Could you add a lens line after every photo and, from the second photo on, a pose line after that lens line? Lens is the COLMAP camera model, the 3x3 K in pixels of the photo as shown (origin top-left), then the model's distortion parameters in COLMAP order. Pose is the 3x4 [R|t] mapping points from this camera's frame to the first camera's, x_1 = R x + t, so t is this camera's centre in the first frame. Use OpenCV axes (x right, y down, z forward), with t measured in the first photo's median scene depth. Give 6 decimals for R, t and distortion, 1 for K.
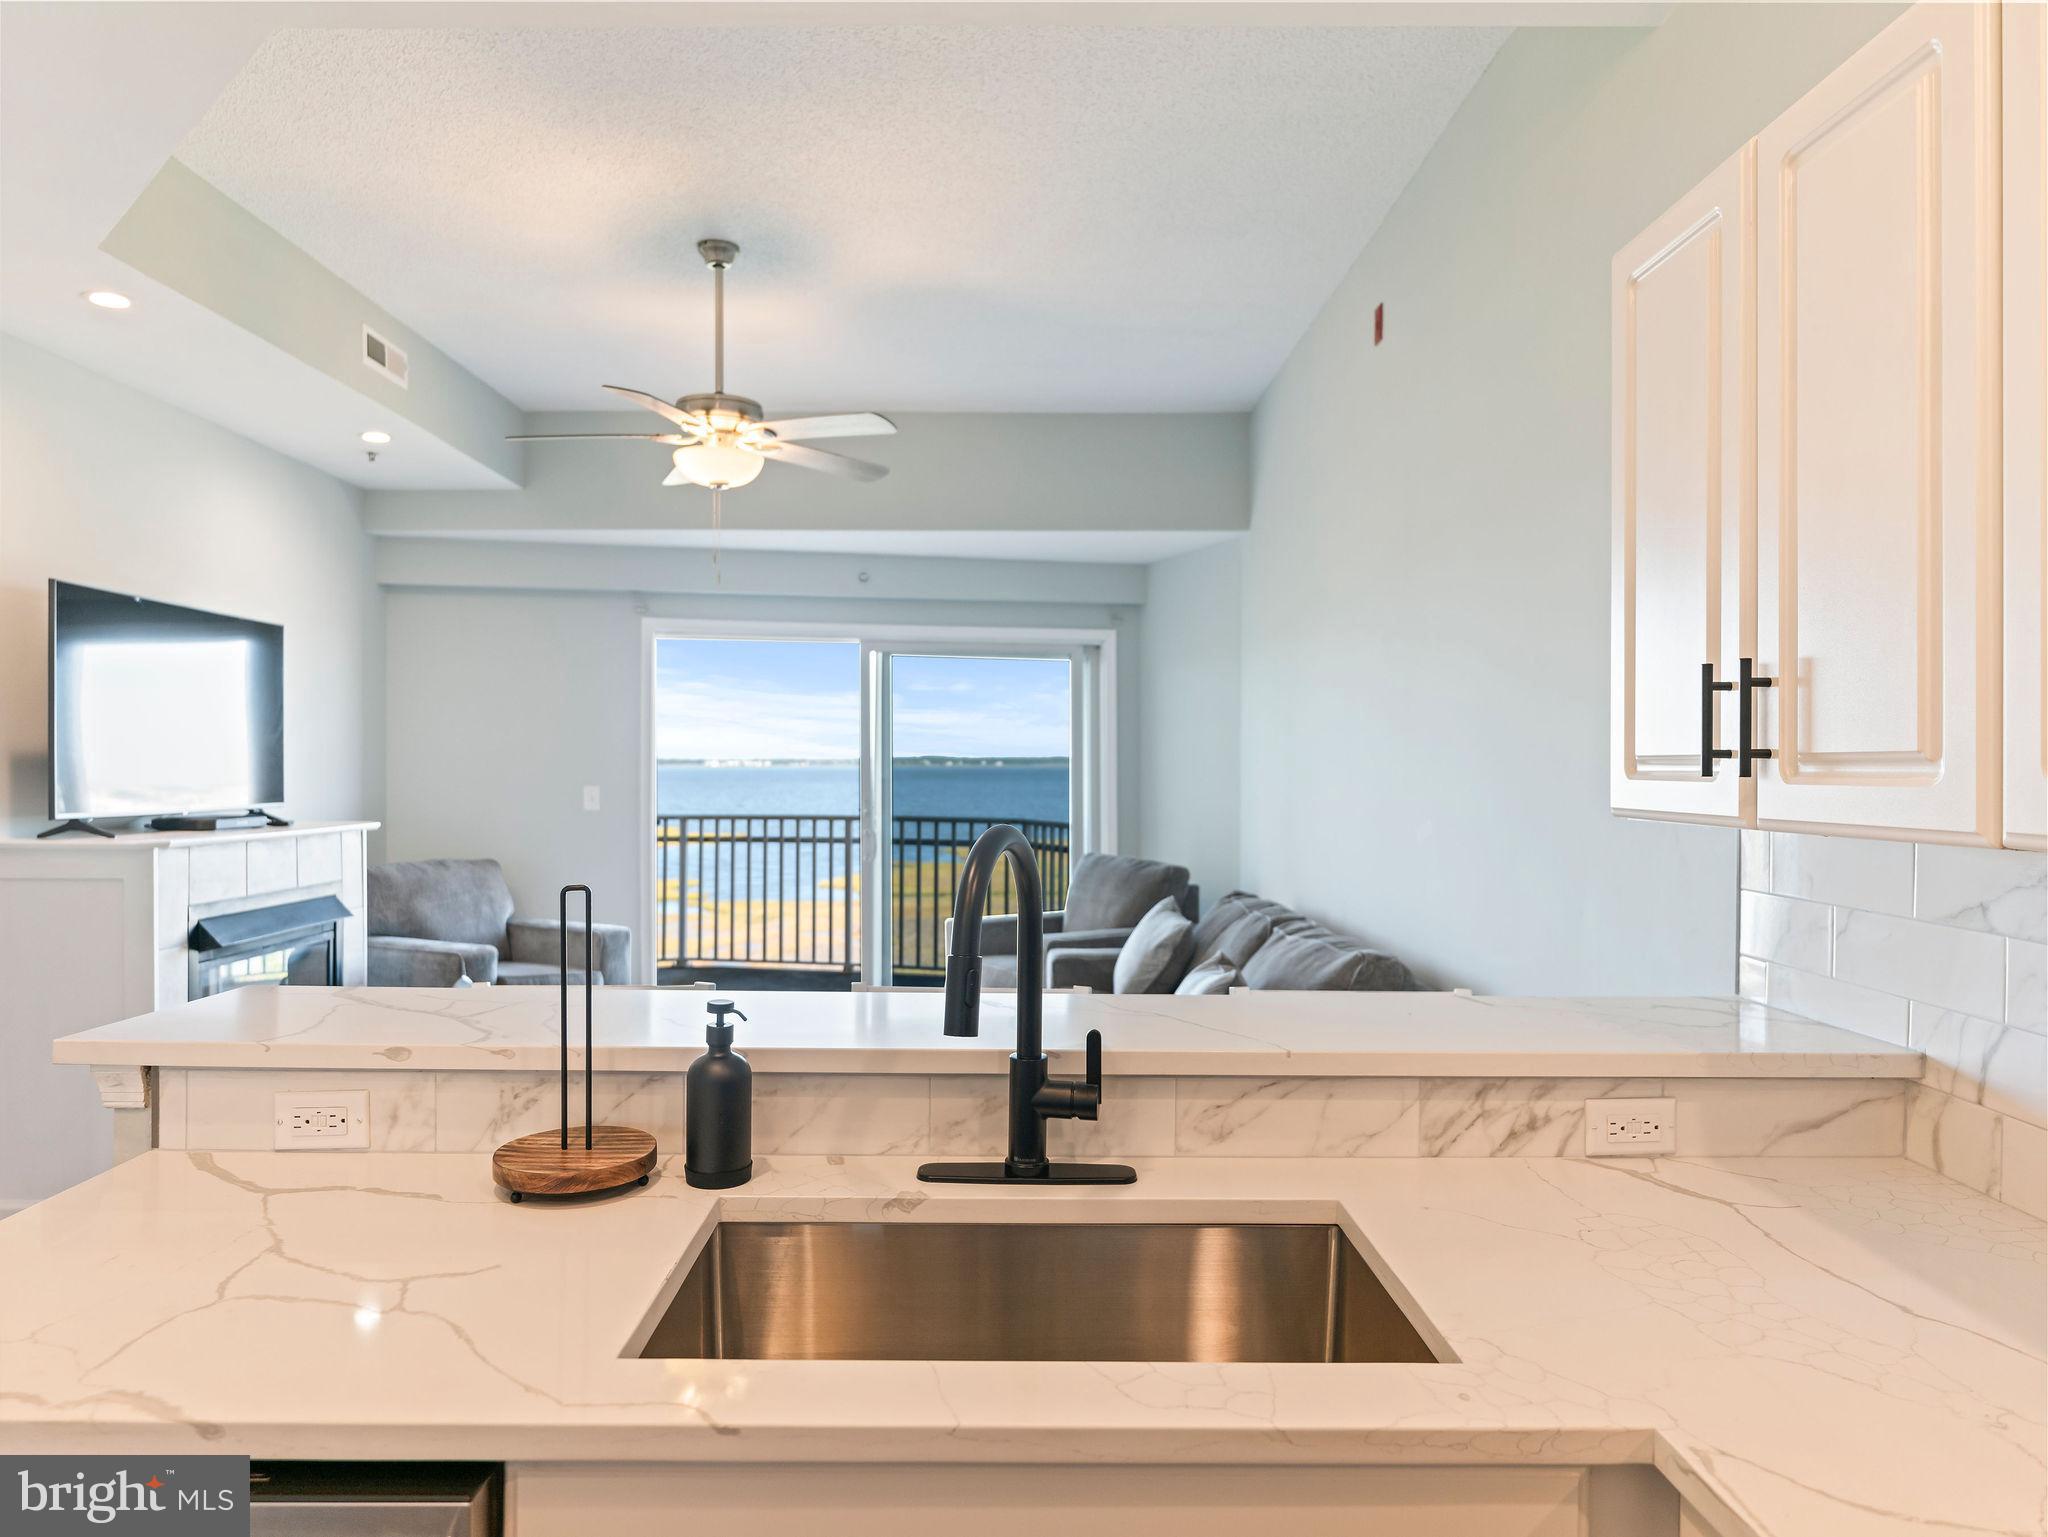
lens RADIAL K [[1288.9, 0, 1009.7], [0, 1288.9, 759.5], [0, 0, 1]] dist [-0.002308, 0.000942]
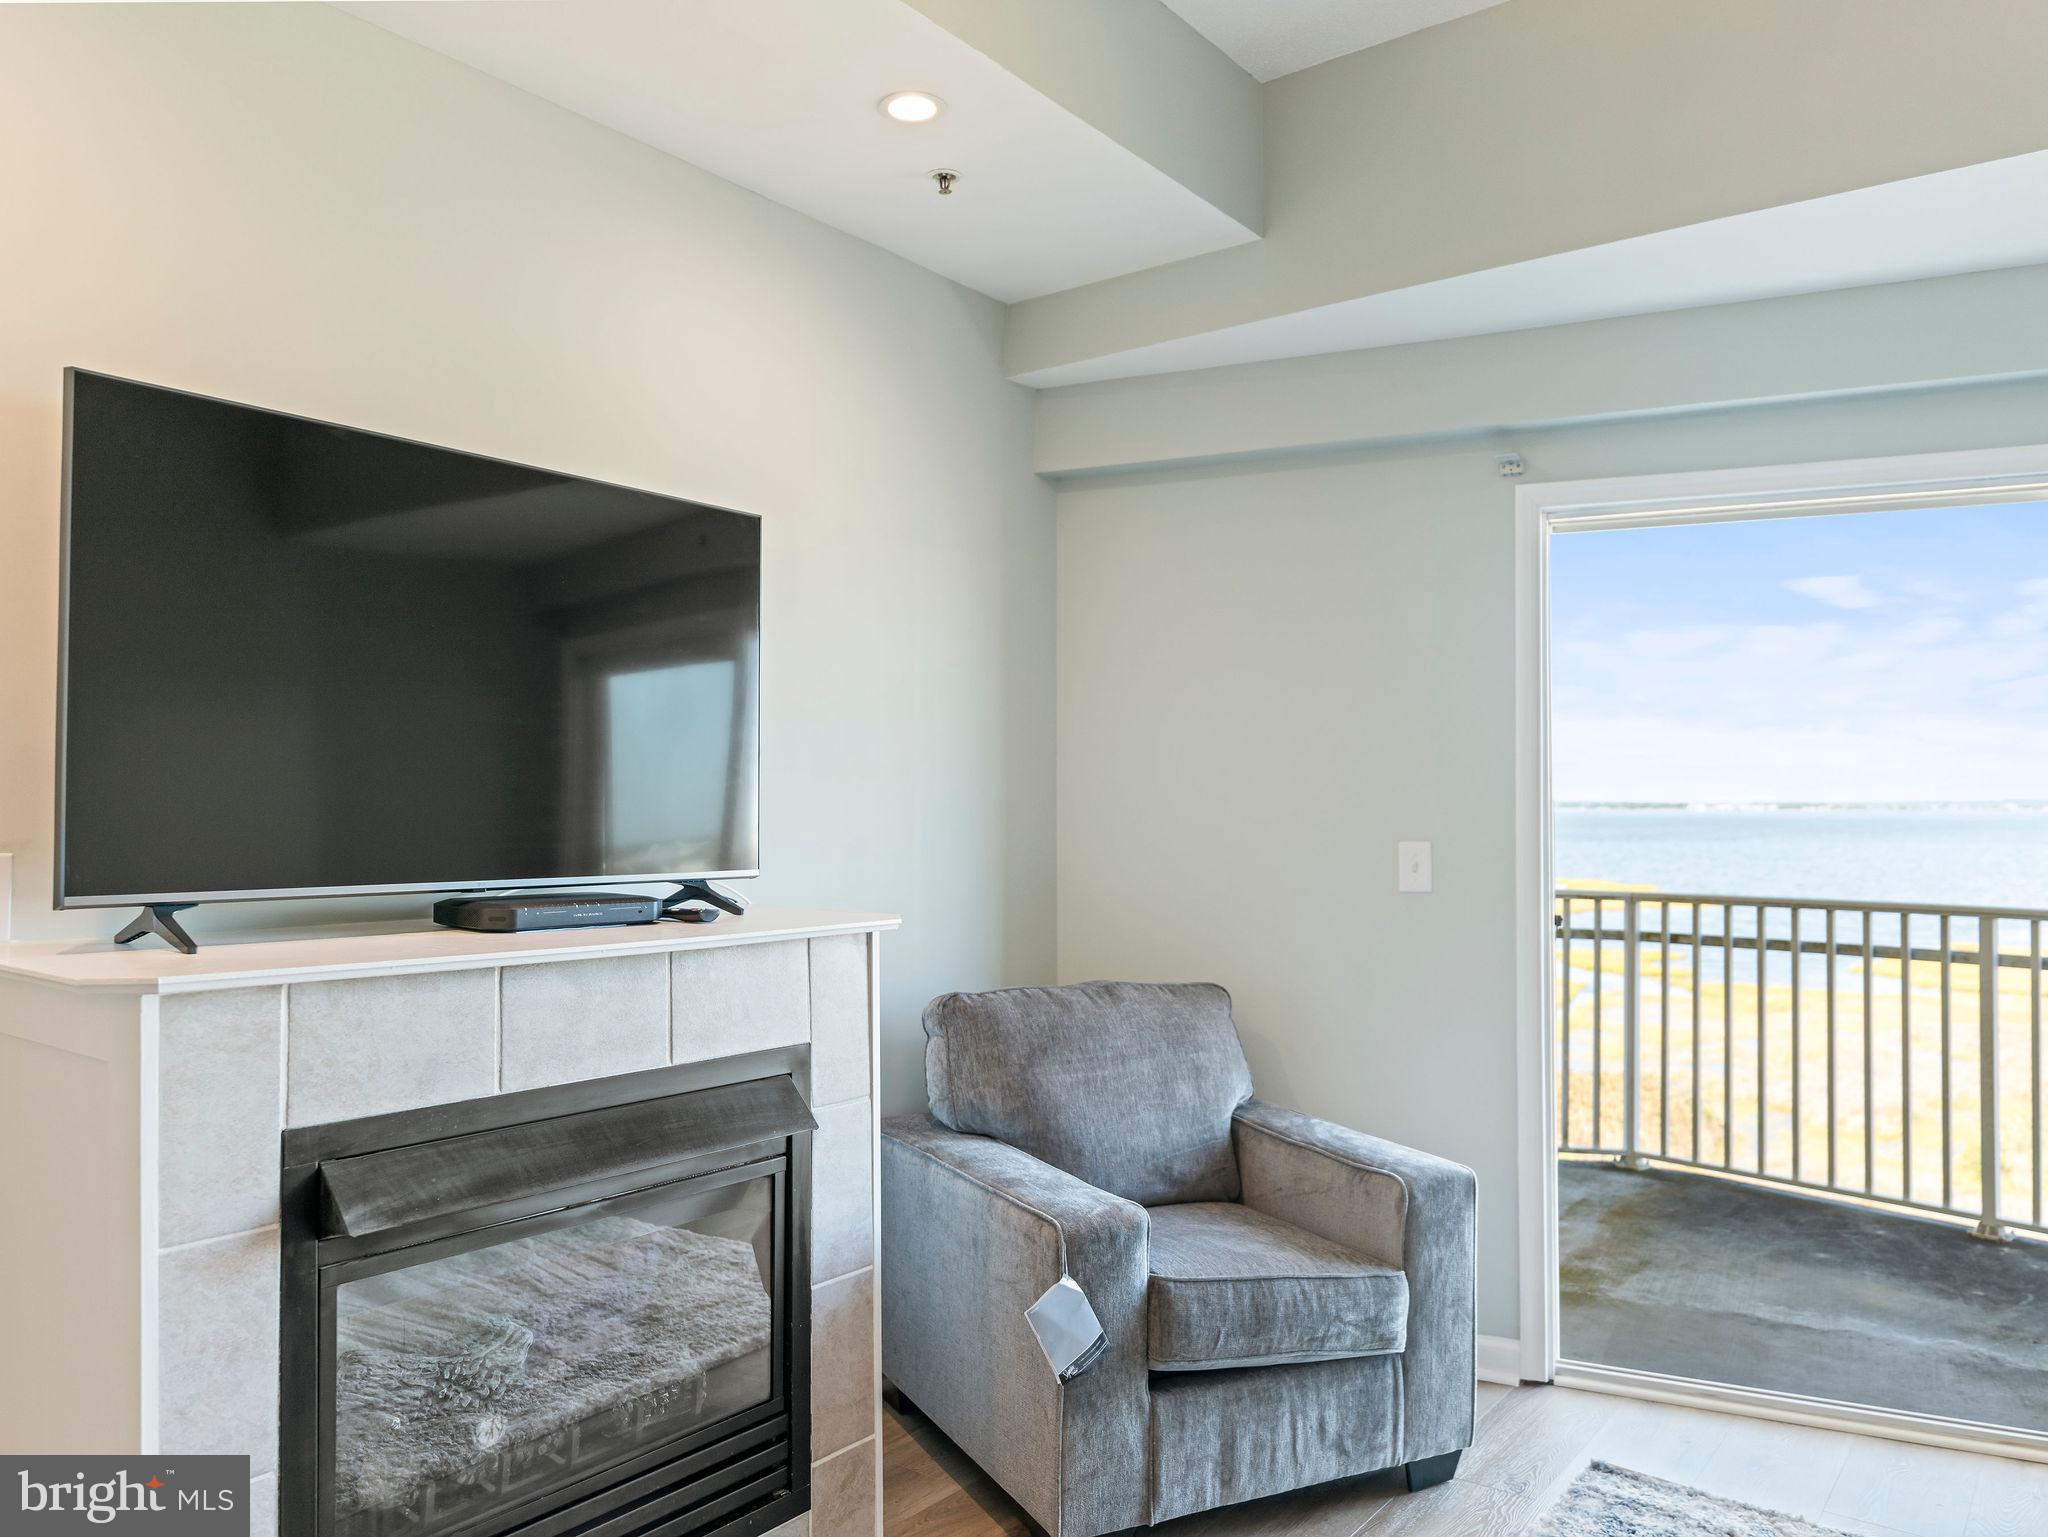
lens RADIAL K [[1486.8, 0, 1017.2], [0, 1486.8, 766.7], [0, 0, 1]] dist [-0.018363, 0.010604]
pose [[0.791866, -0.014786, -0.610516, -0.122240], [-0.000109, 0.999703, -0.024353, 0.007563], [0.610695, 0.019350, 0.791629, 0.564615]]
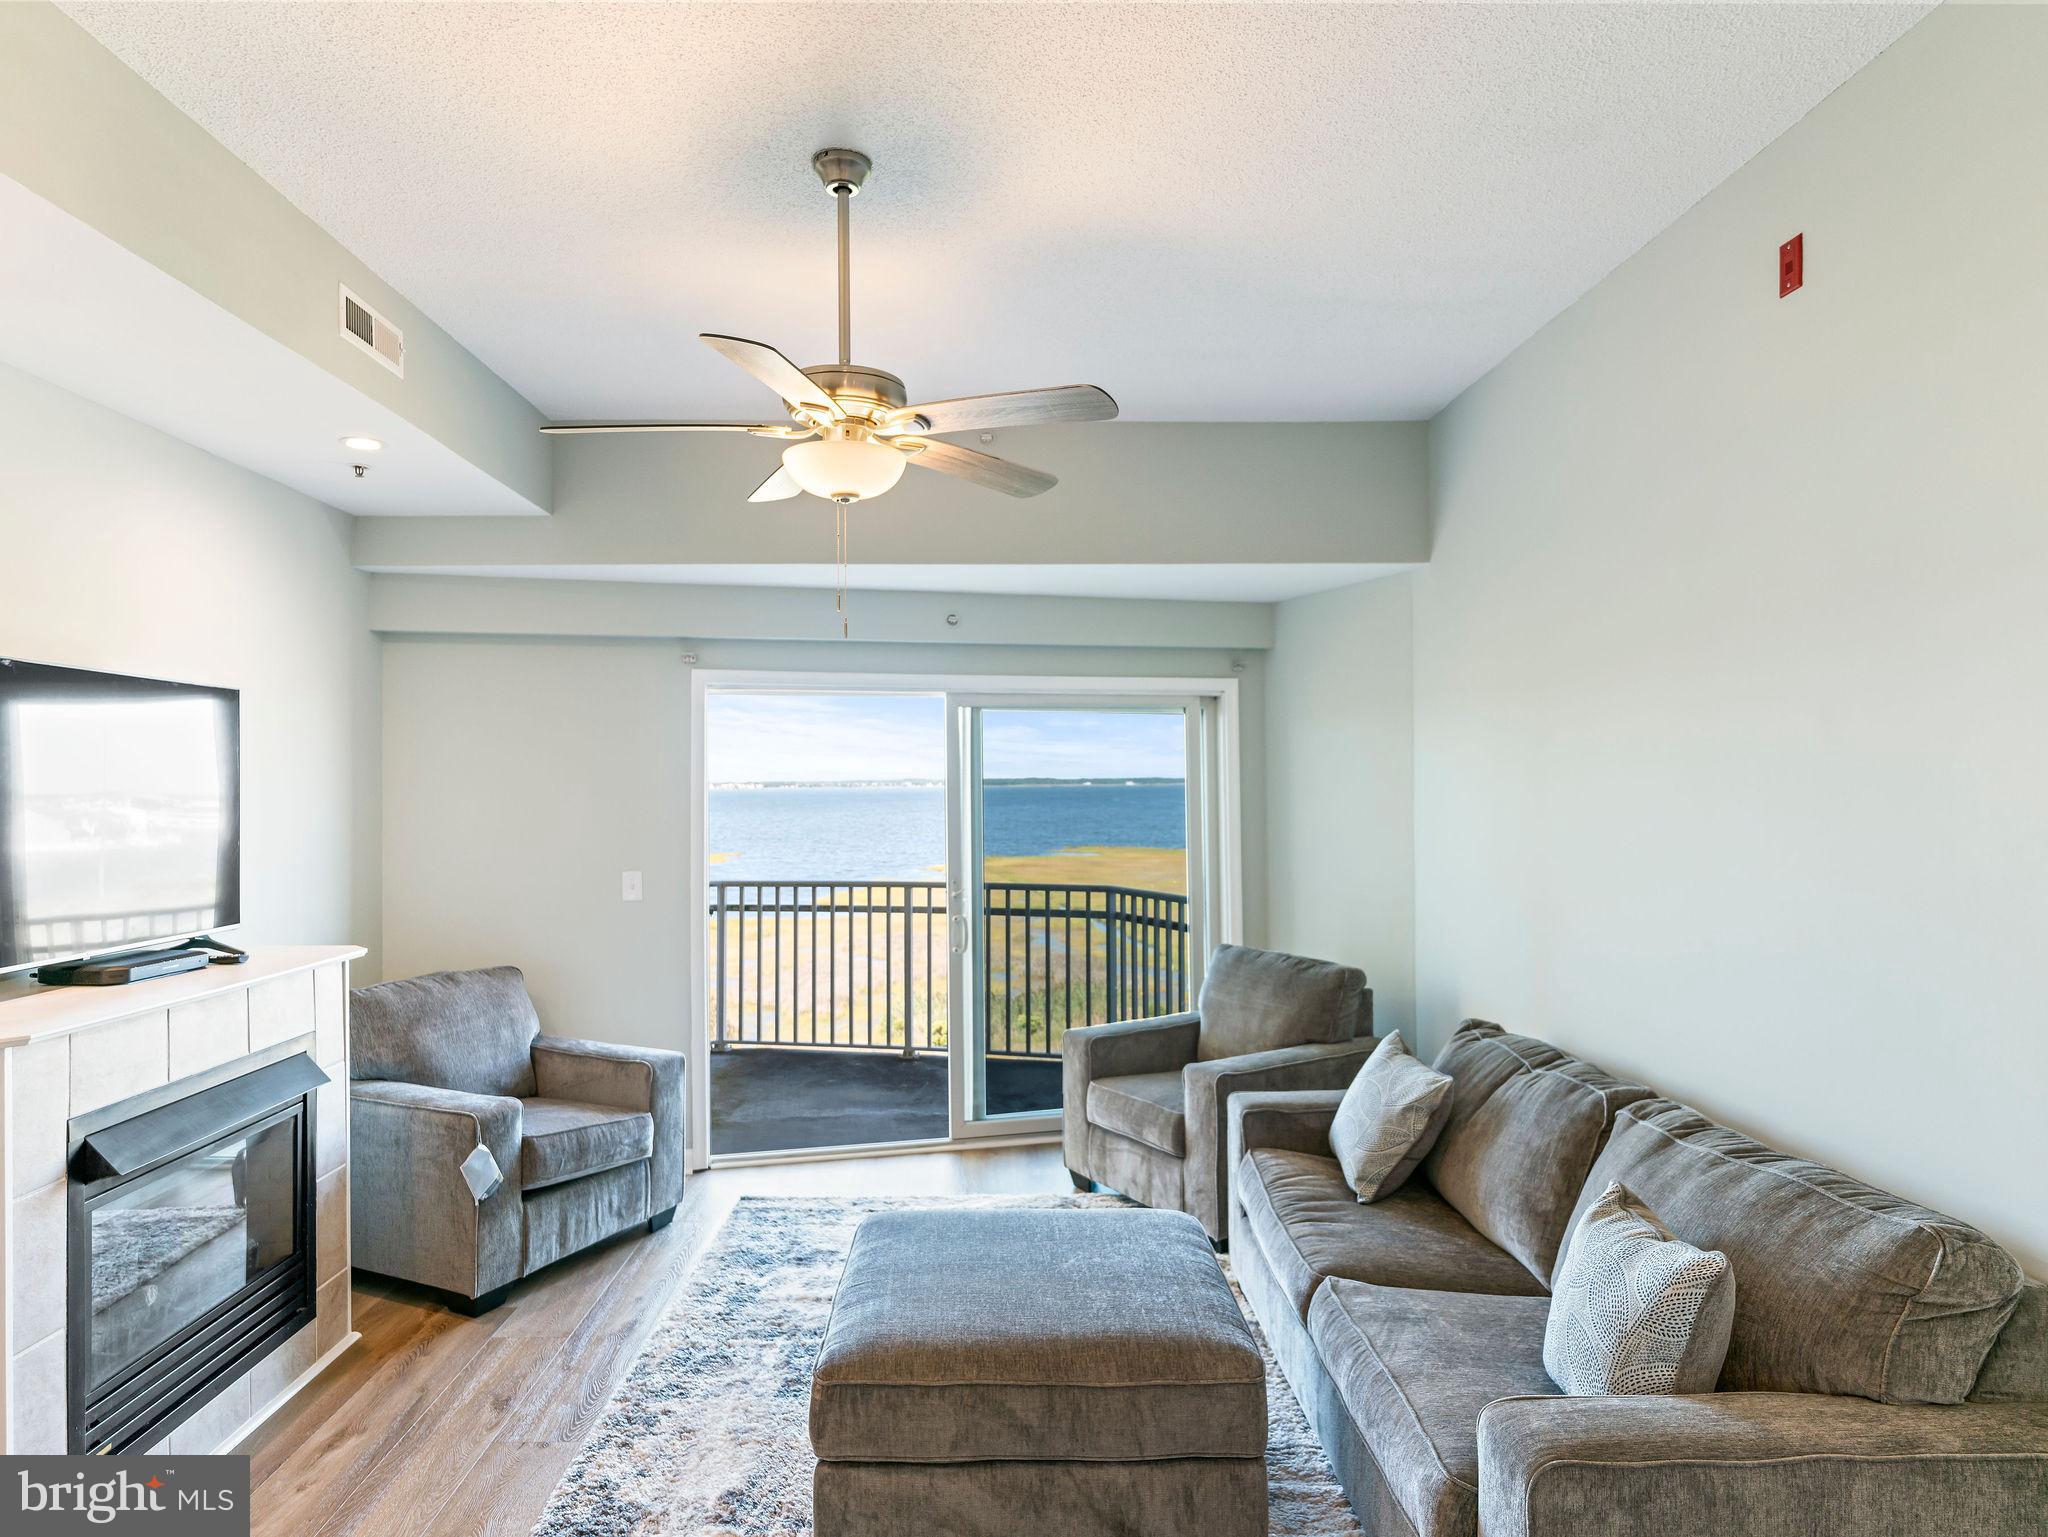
lens RADIAL K [[1199.5, 0, 1012.4], [0, 1199.5, 763.7], [0, 0, 1]] dist [-0.002351, 0.000059]
pose [[0.999729, -0.007428, 0.022053, -0.115395], [0.007741, 0.999870, -0.014143, -0.043900], [-0.021946, 0.014310, 0.999657, 0.264910]]
